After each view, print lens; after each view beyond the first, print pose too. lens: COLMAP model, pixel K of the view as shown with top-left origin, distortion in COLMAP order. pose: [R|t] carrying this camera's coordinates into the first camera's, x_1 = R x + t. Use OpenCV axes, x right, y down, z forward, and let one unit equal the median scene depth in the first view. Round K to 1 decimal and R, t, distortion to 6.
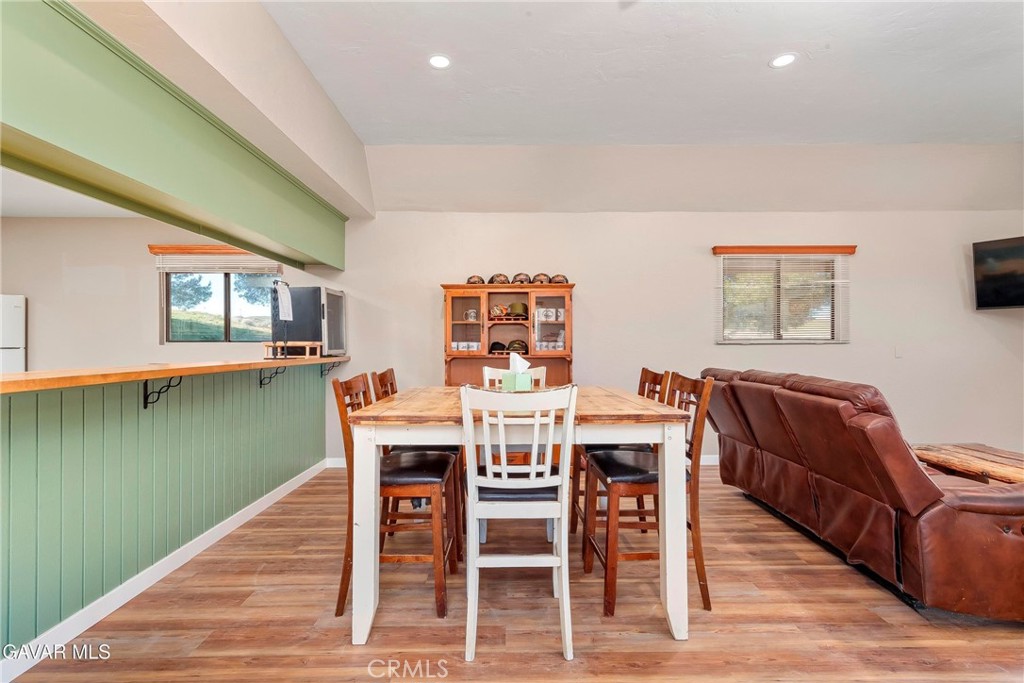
lens RADIAL K [[496.8, 0, 508.3], [0, 496.8, 342.5], [0, 0, 1]] dist [0.002659, 0.000564]
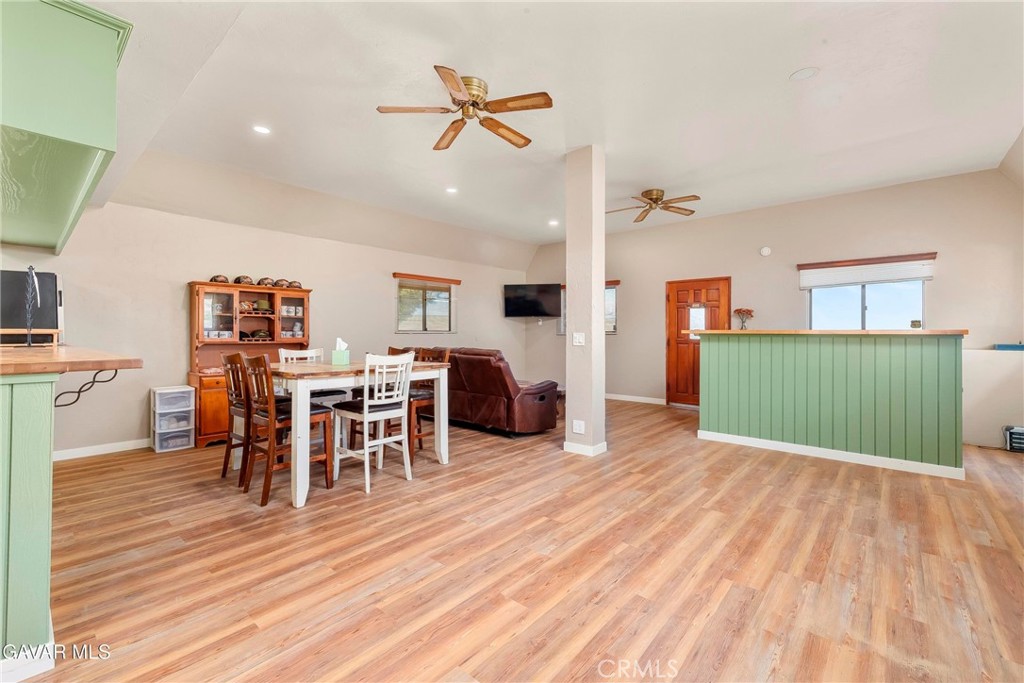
lens RADIAL K [[438.9, 0, 510.6], [0, 438.9, 334.5], [0, 0, 1]] dist [0.001033, -0.000086]
pose [[0.669622, 0.000617, 0.742701, -0.741442], [-0.004608, 0.999984, 0.003323, 0.001671], [-0.742687, -0.005648, 0.669614, -0.435384]]
